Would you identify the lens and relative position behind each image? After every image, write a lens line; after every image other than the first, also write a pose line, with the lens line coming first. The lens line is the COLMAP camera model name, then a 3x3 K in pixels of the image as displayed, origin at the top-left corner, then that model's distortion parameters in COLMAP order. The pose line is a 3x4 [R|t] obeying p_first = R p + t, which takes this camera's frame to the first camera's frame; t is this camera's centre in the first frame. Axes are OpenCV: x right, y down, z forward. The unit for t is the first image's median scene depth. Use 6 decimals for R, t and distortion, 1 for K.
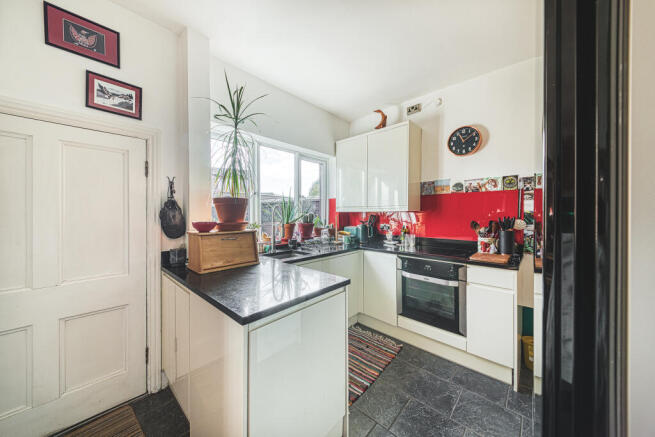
lens RADIAL K [[225.2, 0, 327.9], [0, 225.2, 215.3], [0, 0, 1]] dist [0.002777, 0.000091]
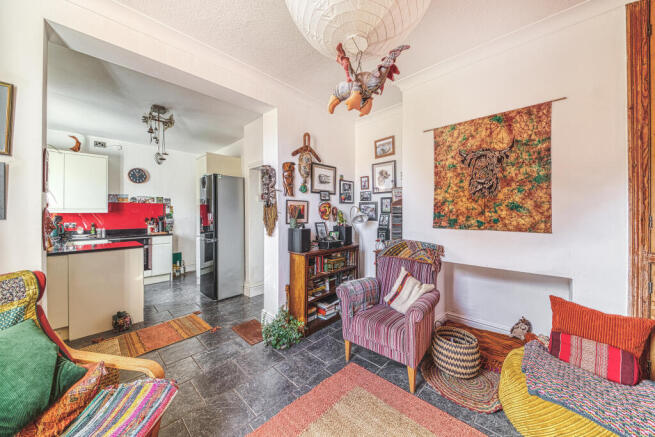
lens RADIAL K [[225.2, 0, 314.0], [0, 225.2, 211.3], [0, 0, 1]] dist [0.002777, 0.000091]
pose [[0.021784, 0.009578, 0.999717, -1.256289], [0.011121, 0.999890, -0.009822, 0.004529], [-0.999701, 0.011332, 0.021675, -0.516793]]
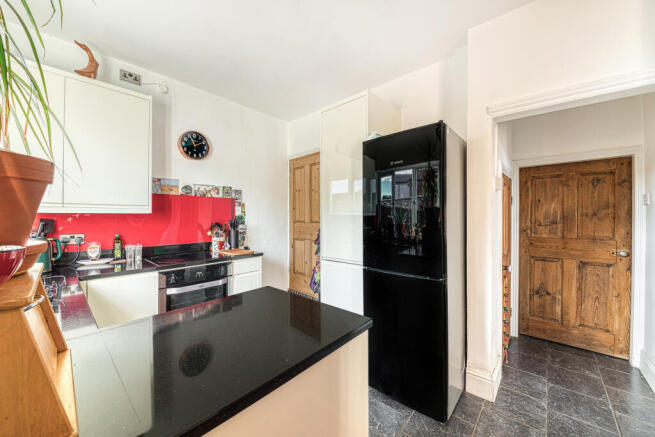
lens RADIAL K [[241.1, 0, 329.3], [0, 241.1, 216.5], [0, 0, 1]] dist [-0.012908, -0.000339]
pose [[-0.030839, -0.000374, 0.999524, -0.500652], [0.006400, 0.999979, 0.000571, -0.005313], [-0.999504, 0.006414, -0.030836, 0.428595]]
